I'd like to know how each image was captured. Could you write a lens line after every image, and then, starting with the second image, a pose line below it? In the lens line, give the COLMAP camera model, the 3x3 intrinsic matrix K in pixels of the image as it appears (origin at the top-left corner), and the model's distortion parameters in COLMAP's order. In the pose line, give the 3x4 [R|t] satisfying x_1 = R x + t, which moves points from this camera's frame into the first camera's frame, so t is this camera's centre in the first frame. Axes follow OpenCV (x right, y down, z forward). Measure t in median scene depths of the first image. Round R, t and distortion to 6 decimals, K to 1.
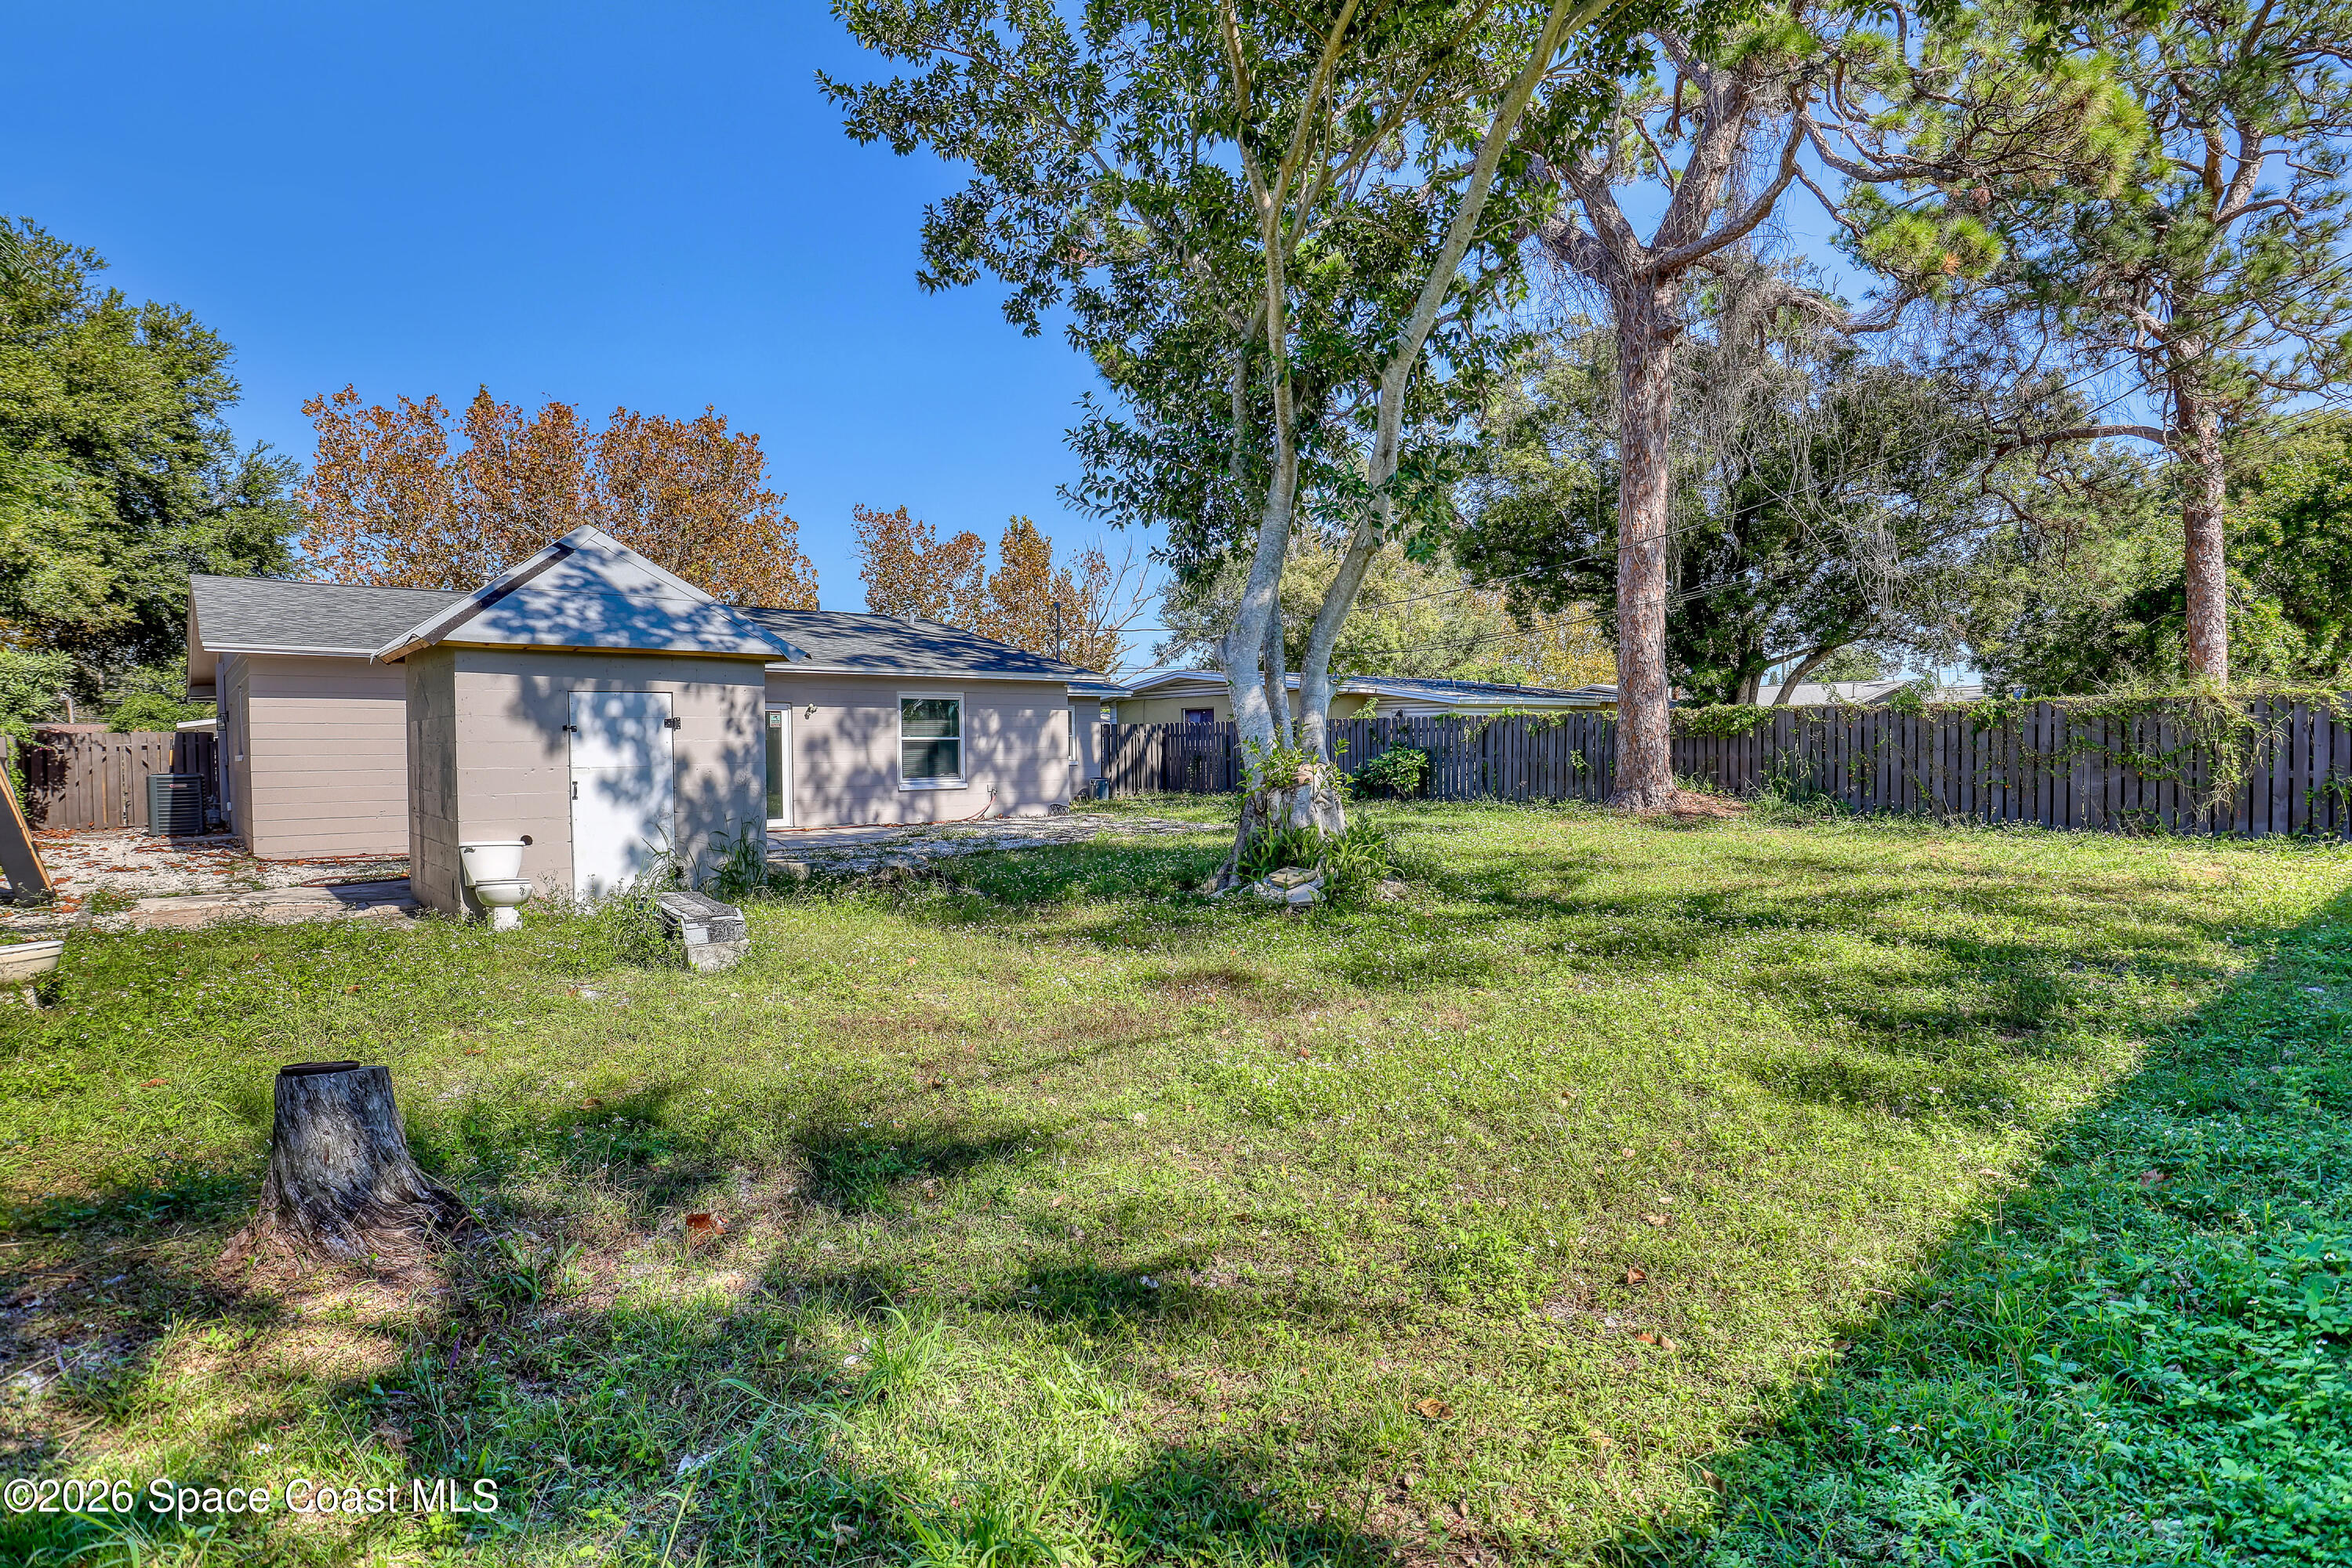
lens RADIAL K [[1244.0, 0, 1189.8], [0, 1244.0, 775.4], [0, 0, 1]] dist [-0.038439, 0.000650]
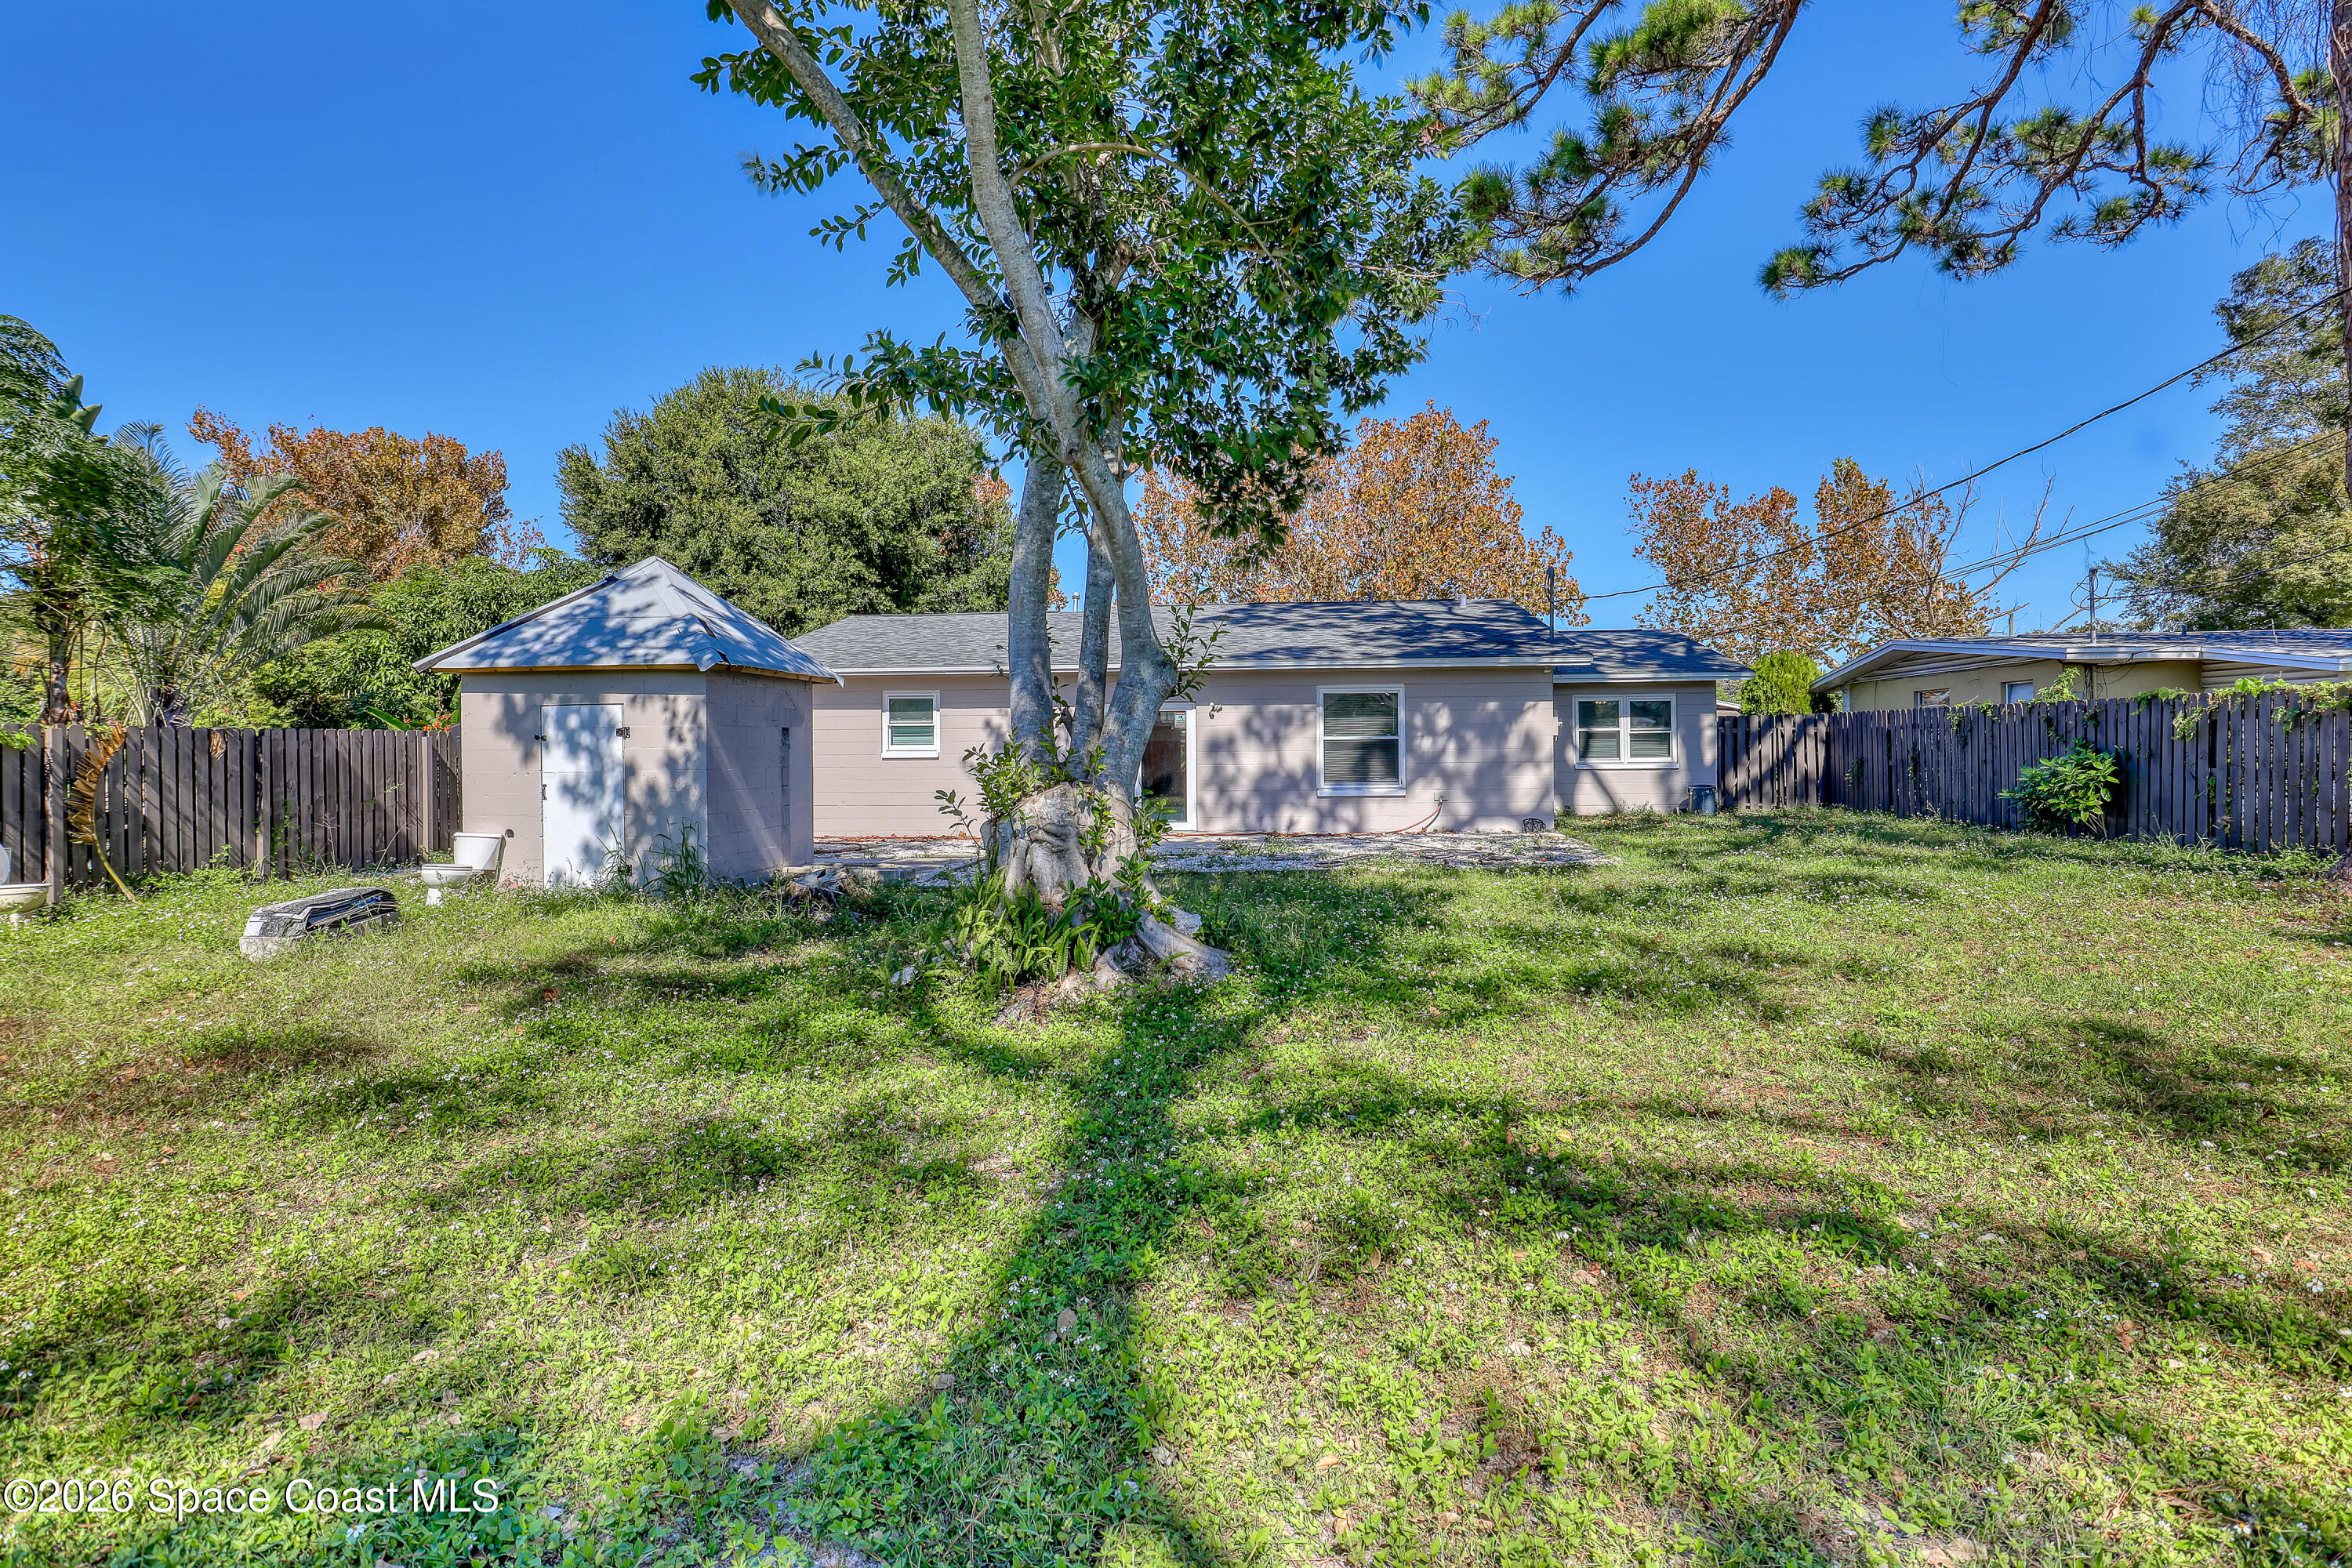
lens RADIAL K [[1244.0, 0, 1189.8], [0, 1244.0, 775.4], [0, 0, 1]] dist [-0.038439, 0.000650]
pose [[0.687327, 0.017745, -0.726132, 0.361850], [-0.013568, 0.999841, 0.011590, -0.012394], [0.726222, 0.001886, 0.687458, 0.319132]]
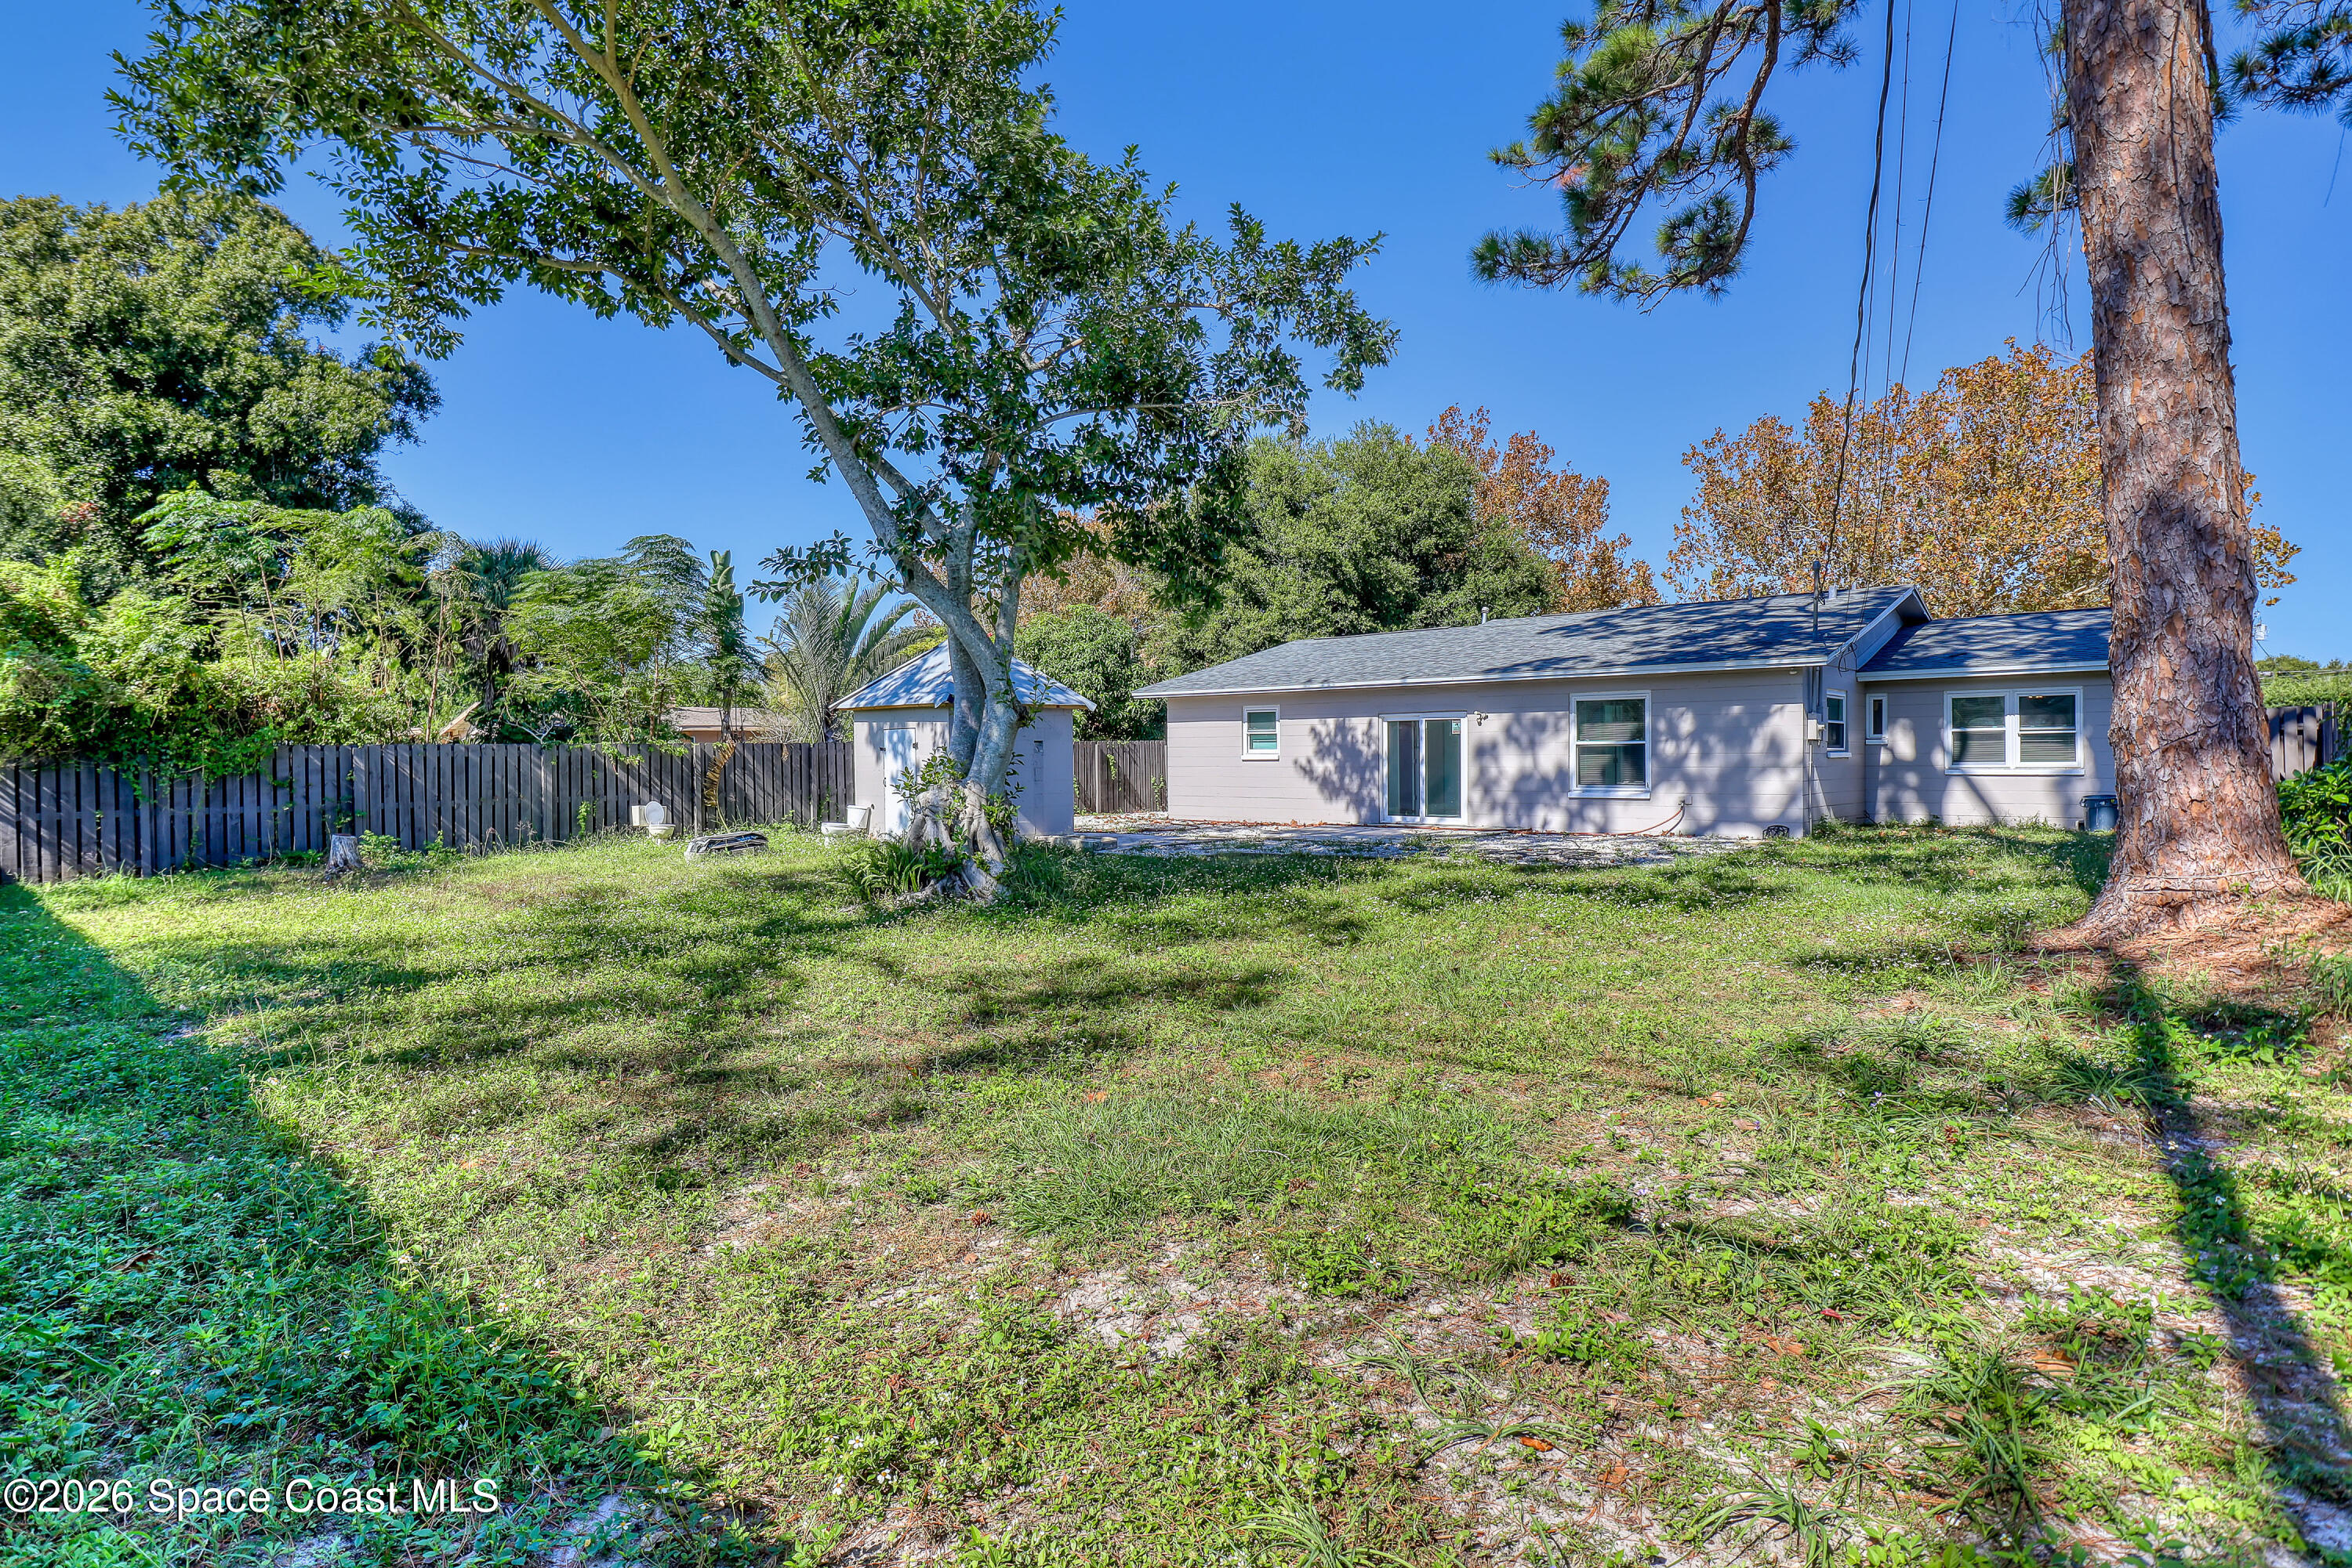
lens RADIAL K [[1274.1, 0, 1176.0], [0, 1274.1, 784.0], [0, 0, 1]] dist [0.022589, 0.000432]
pose [[0.109398, 0.031626, -0.993495, 0.721646], [-0.013893, 0.999445, 0.030285, -0.024457], [0.993901, 0.010490, 0.109777, 0.601517]]
